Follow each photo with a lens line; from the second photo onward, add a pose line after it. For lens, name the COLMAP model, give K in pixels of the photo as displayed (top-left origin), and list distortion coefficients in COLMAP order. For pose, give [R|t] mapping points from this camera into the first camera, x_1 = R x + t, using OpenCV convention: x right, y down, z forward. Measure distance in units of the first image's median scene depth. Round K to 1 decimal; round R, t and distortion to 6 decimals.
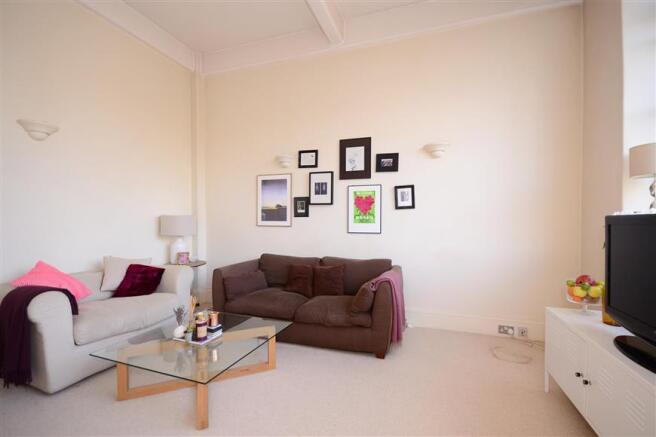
lens RADIAL K [[290.0, 0, 328.7], [0, 290.0, 219.8], [0, 0, 1]] dist [0.005776, -0.000060]
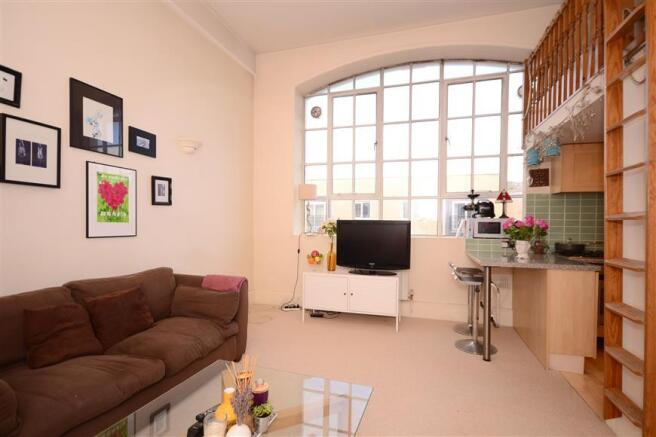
lens RADIAL K [[323.7, 0, 329.1], [0, 323.7, 223.9], [0, 0, 1]] dist [0.004291, 0.001058]
pose [[-0.033490, -0.004505, 0.999429, -0.648672], [-0.024808, 0.999685, 0.003675, 0.000520], [-0.999131, -0.024671, -0.033592, 0.521142]]
